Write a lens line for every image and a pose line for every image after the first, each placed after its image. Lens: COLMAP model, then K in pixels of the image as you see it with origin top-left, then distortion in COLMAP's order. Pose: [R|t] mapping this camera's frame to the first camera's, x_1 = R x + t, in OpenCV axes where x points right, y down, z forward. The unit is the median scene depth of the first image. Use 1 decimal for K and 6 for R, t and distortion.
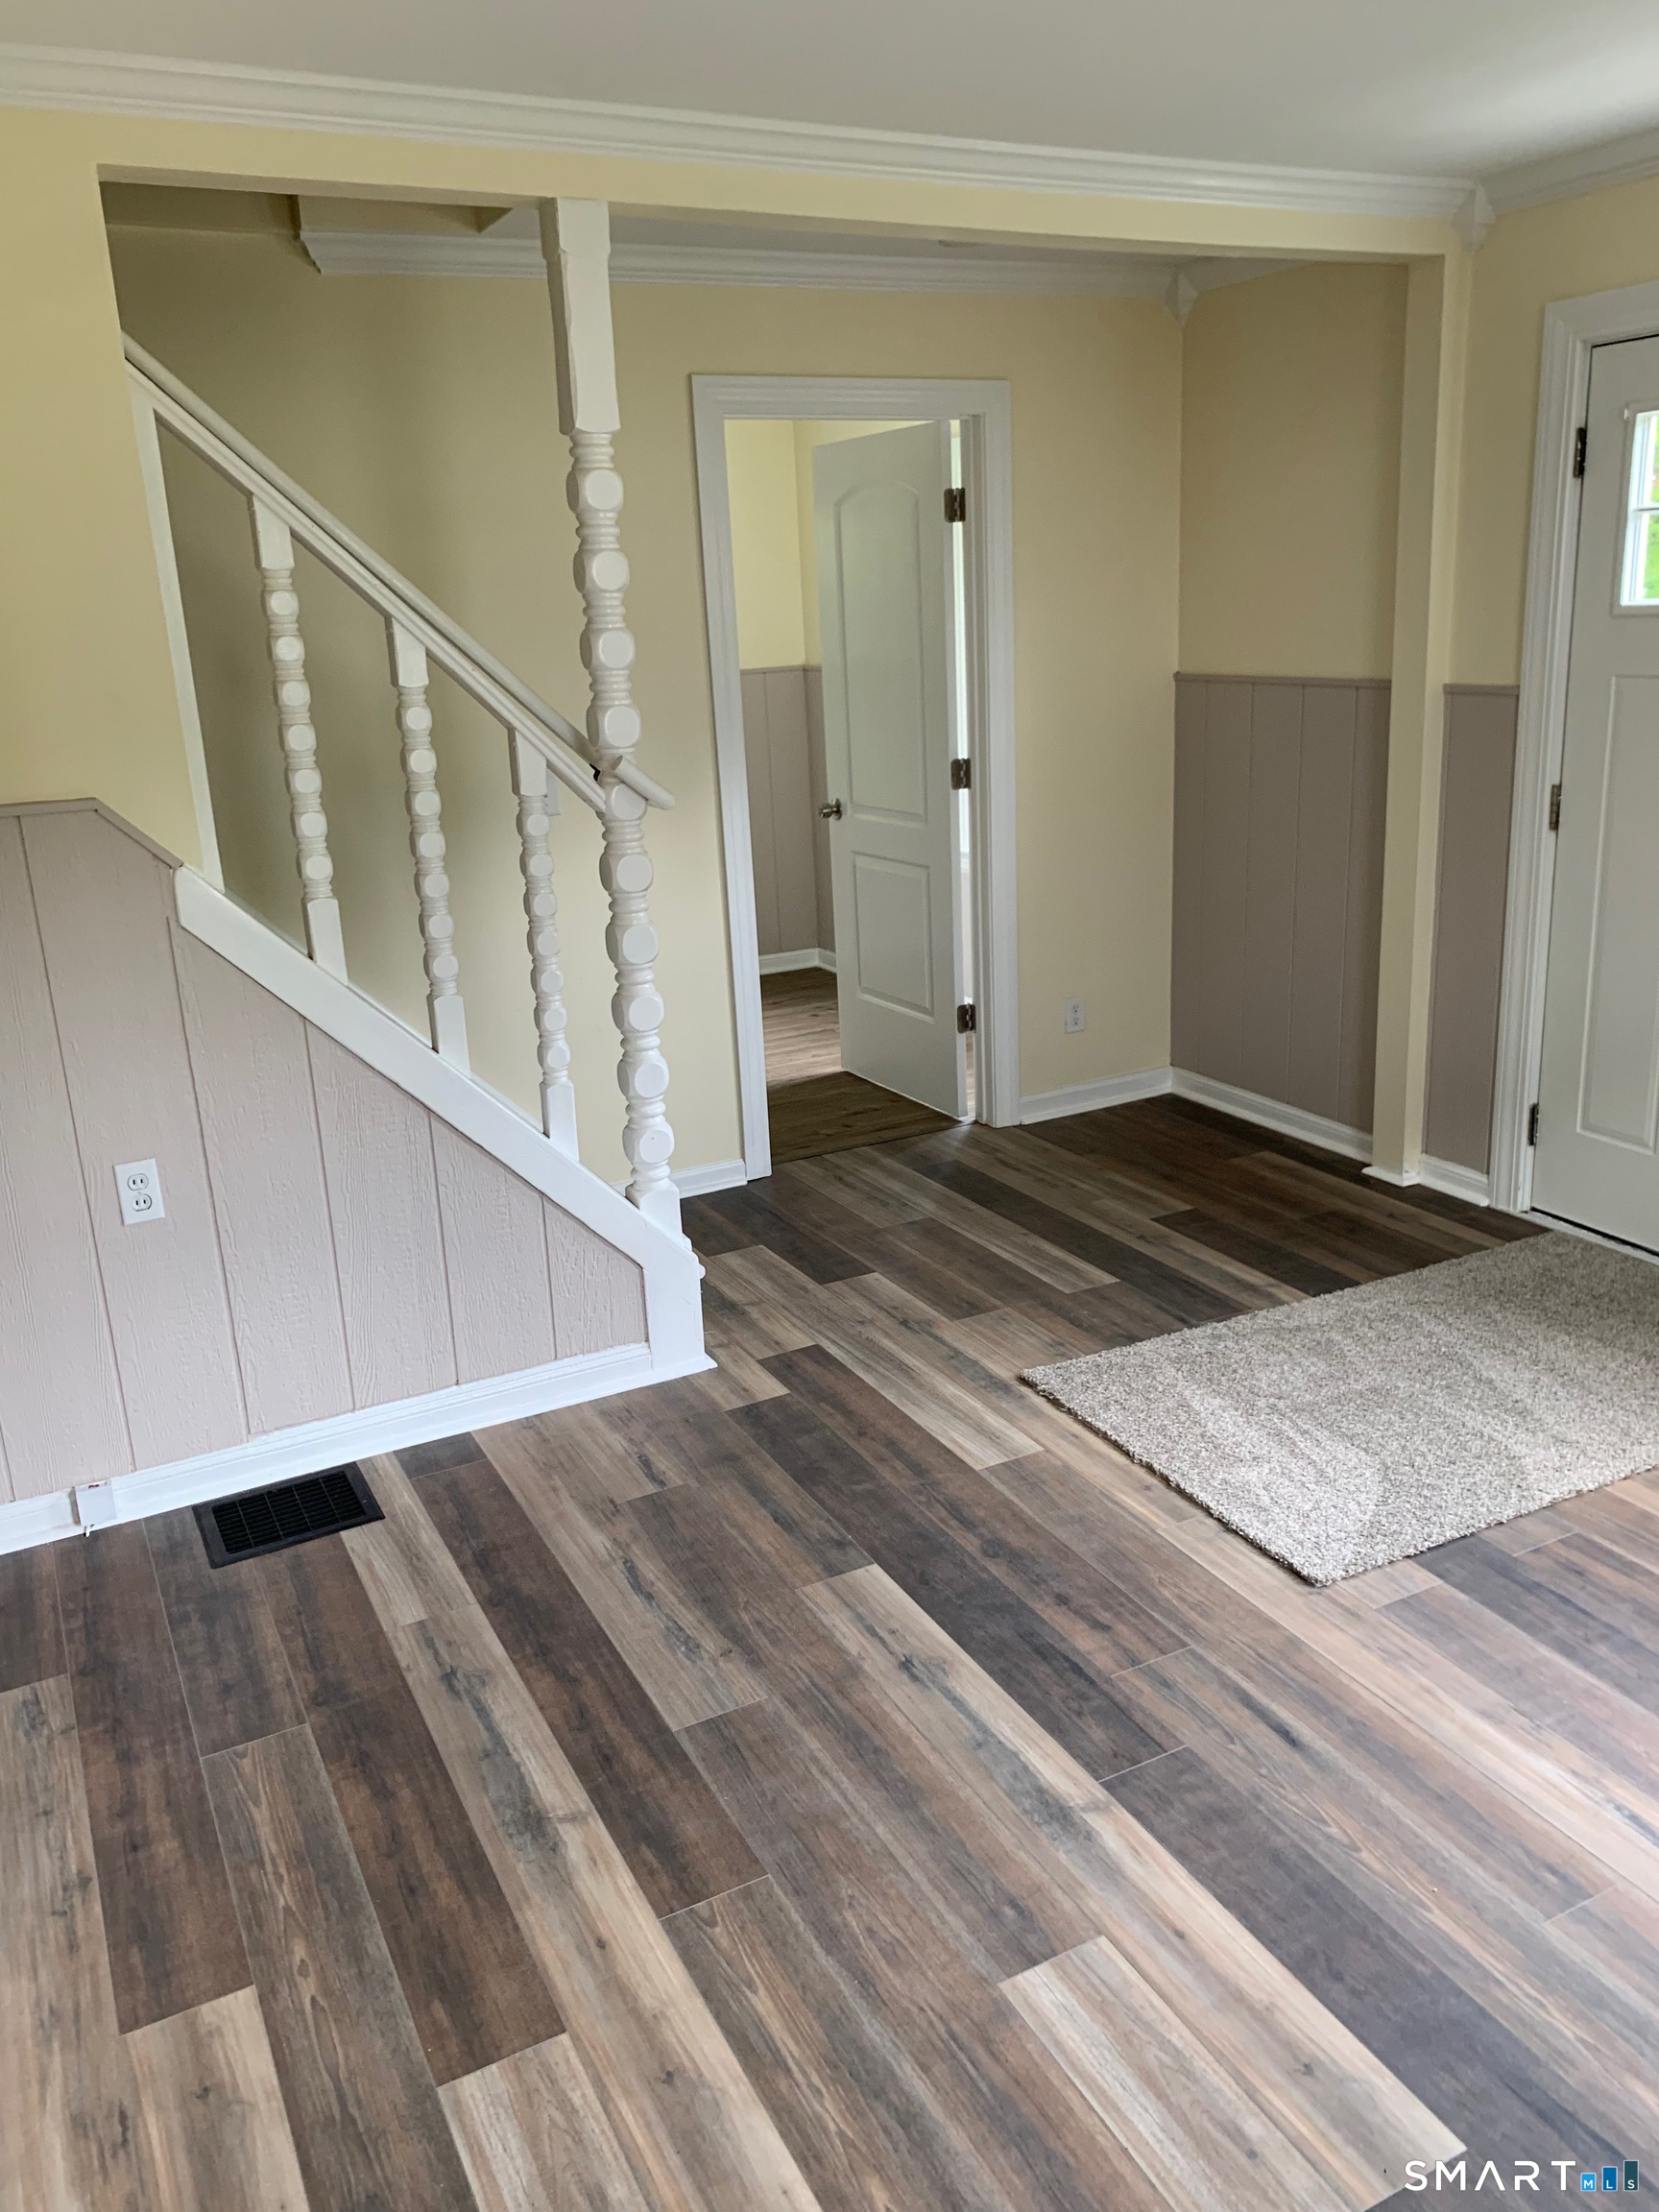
lens RADIAL K [[1683.5, 0, 836.7], [0, 1683.5, 1103.7], [0, 0, 1]] dist [-0.004897, -0.008474]
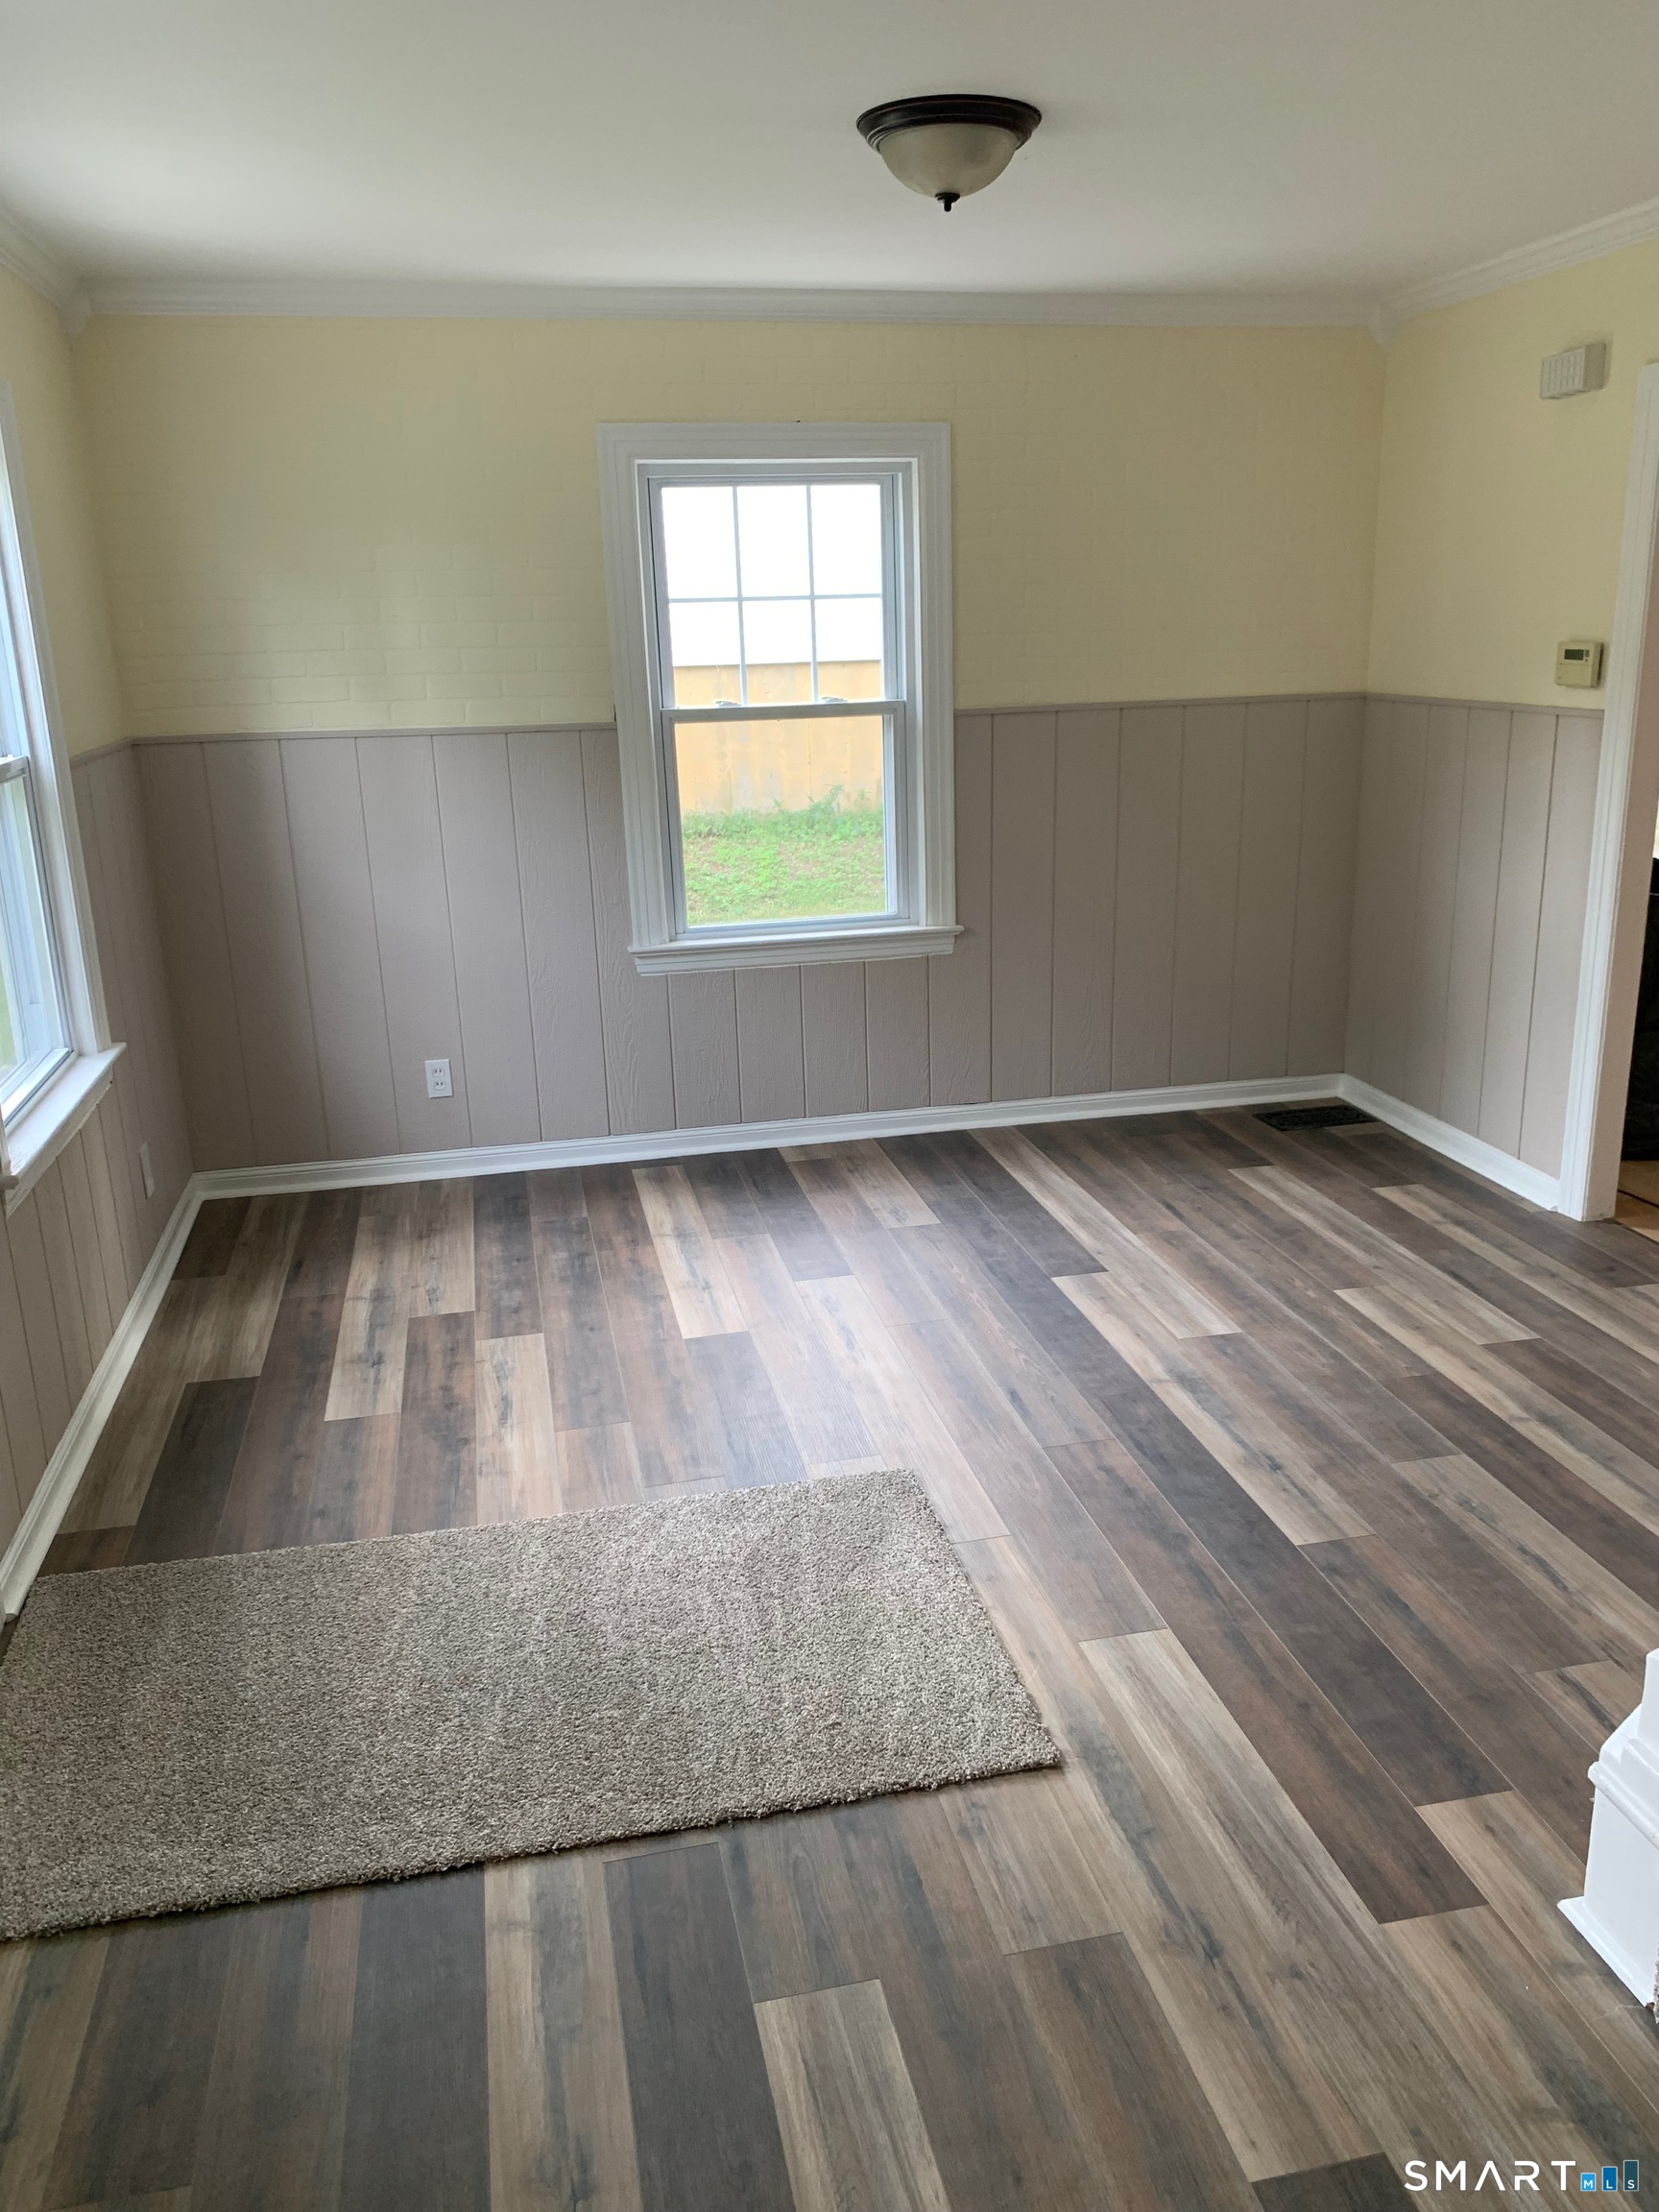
lens RADIAL K [[1683.5, 0, 850.9], [0, 1683.5, 1100.1], [0, 0, 1]] dist [-0.004897, -0.008474]
pose [[-0.963998, -0.001876, 0.265902, 0.013657], [0.142033, 0.841741, 0.520863, -0.561384], [-0.224798, 0.539878, -0.811171, 1.866958]]
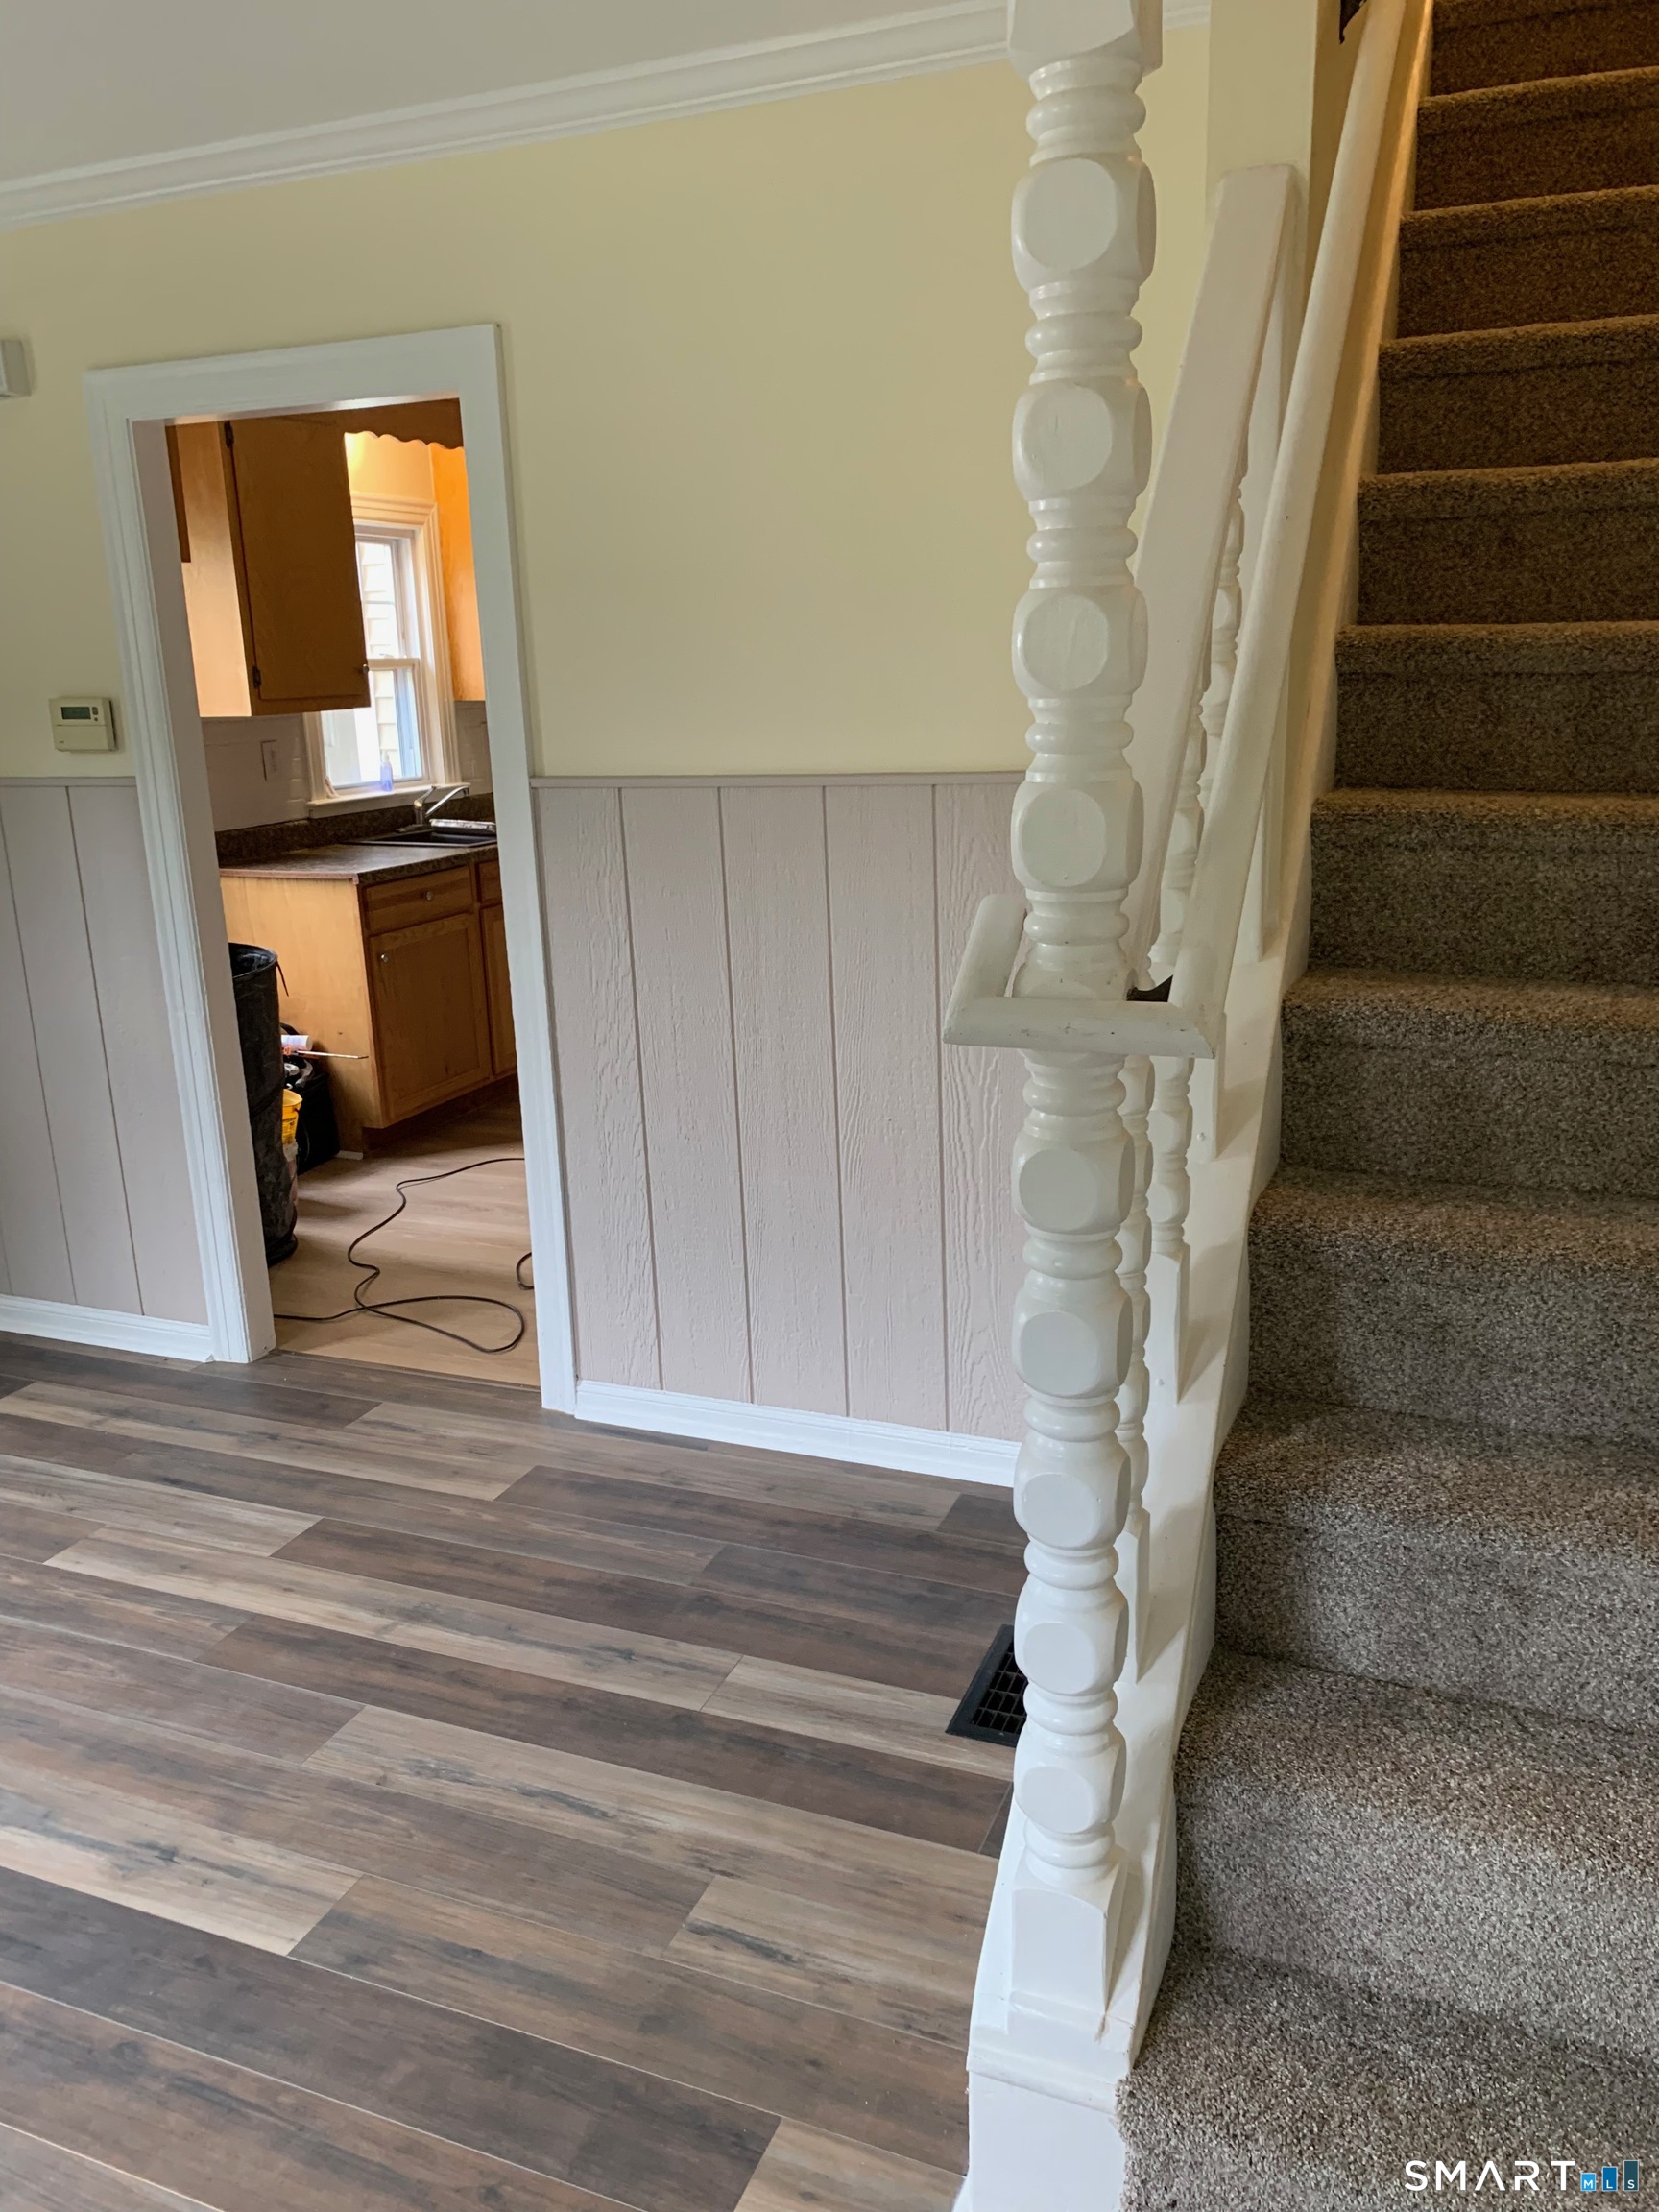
lens RADIAL K [[1683.5, 0, 812.7], [0, 1683.5, 1114.4], [0, 0, 1]] dist [-0.004897, -0.008474]
pose [[-0.759597, 0.235507, -0.606258, 0.214667], [-0.124261, 0.862420, 0.490705, -0.437094], [0.638413, 0.448073, -0.625827, 1.527682]]
